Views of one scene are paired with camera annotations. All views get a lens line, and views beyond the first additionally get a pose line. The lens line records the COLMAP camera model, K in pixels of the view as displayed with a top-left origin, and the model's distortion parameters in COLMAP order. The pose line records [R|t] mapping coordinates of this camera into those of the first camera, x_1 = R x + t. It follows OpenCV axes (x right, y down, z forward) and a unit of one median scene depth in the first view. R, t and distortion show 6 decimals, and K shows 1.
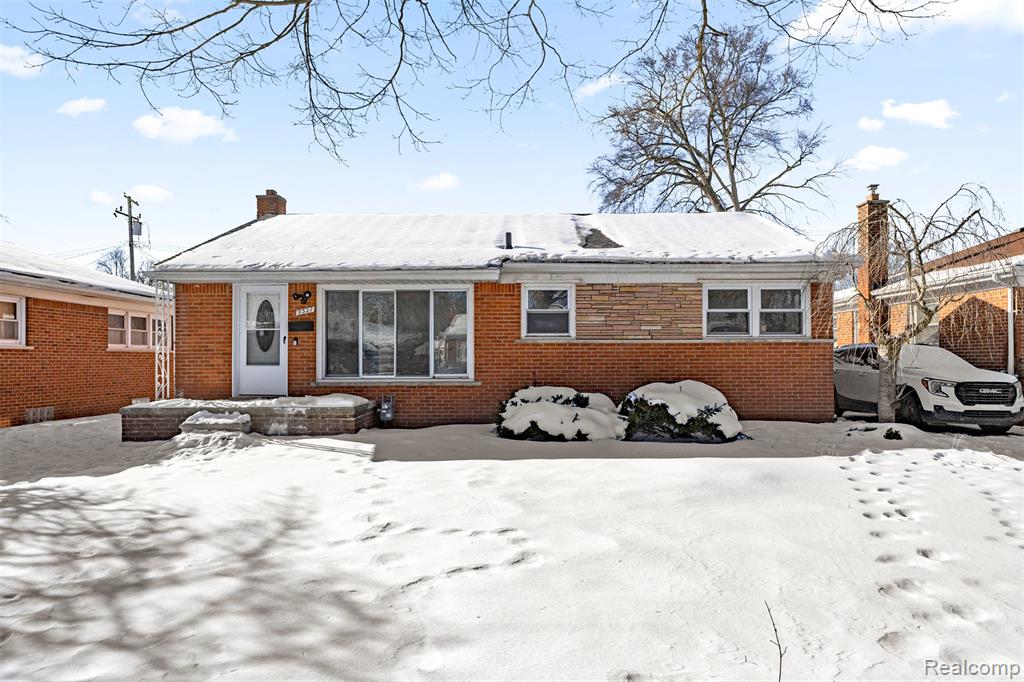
lens RADIAL K [[644.1, 0, 512.0], [0, 644.1, 341.0], [0, 0, 1]] dist [0.008110, -0.002098]
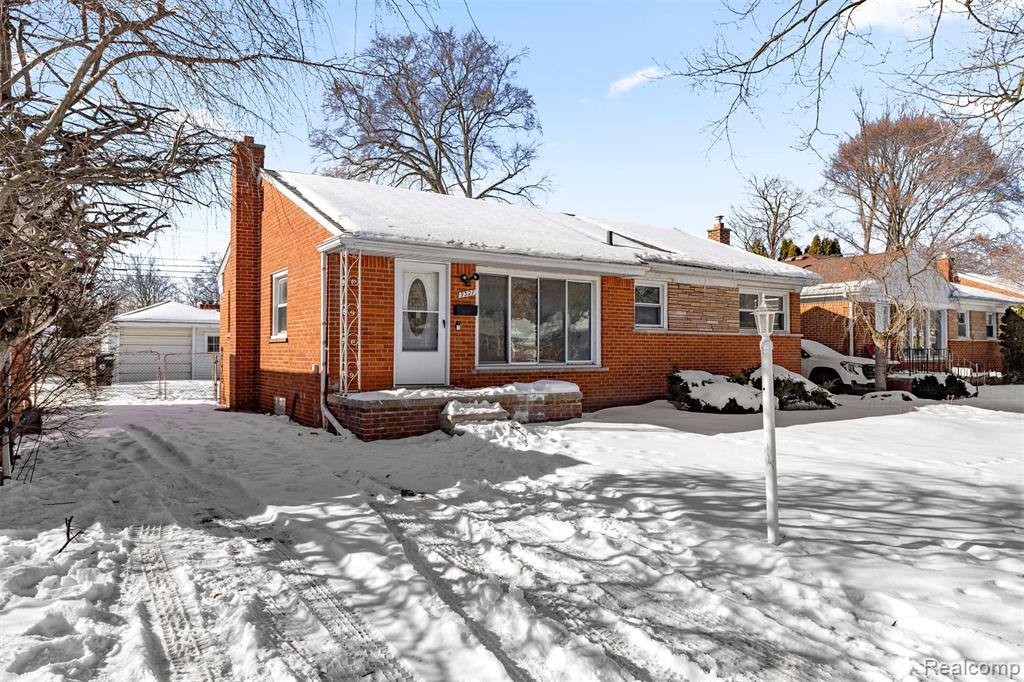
lens RADIAL K [[683.8, 0, 512.8], [0, 683.8, 335.8], [0, 0, 1]] dist [0.010473, -0.005530]
pose [[0.822889, 0.017694, 0.567926, -0.830311], [-0.021853, 0.999761, 0.000516, 0.012798], [-0.567782, -0.012835, 0.823079, 0.142149]]
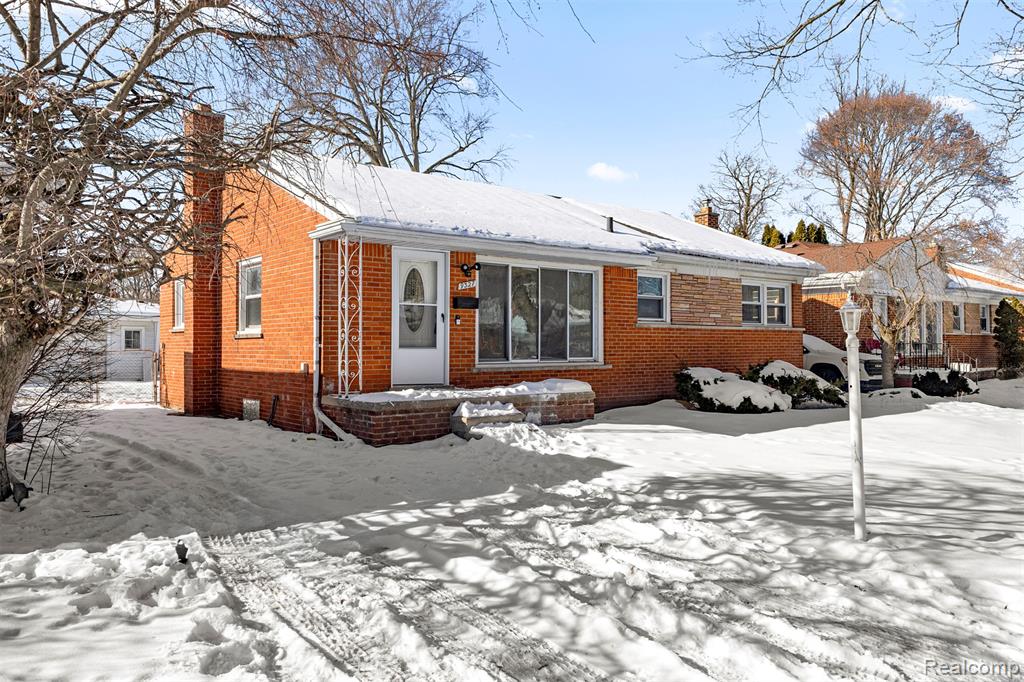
lens RADIAL K [[774.5, 0, 510.6], [0, 774.5, 337.2], [0, 0, 1]] dist [0.006306, -0.007700]
pose [[0.774859, 0.010185, 0.632052, -0.927029], [-0.021271, 0.999724, 0.009968, 0.011447], [-0.631776, -0.021168, 0.774862, 0.163002]]
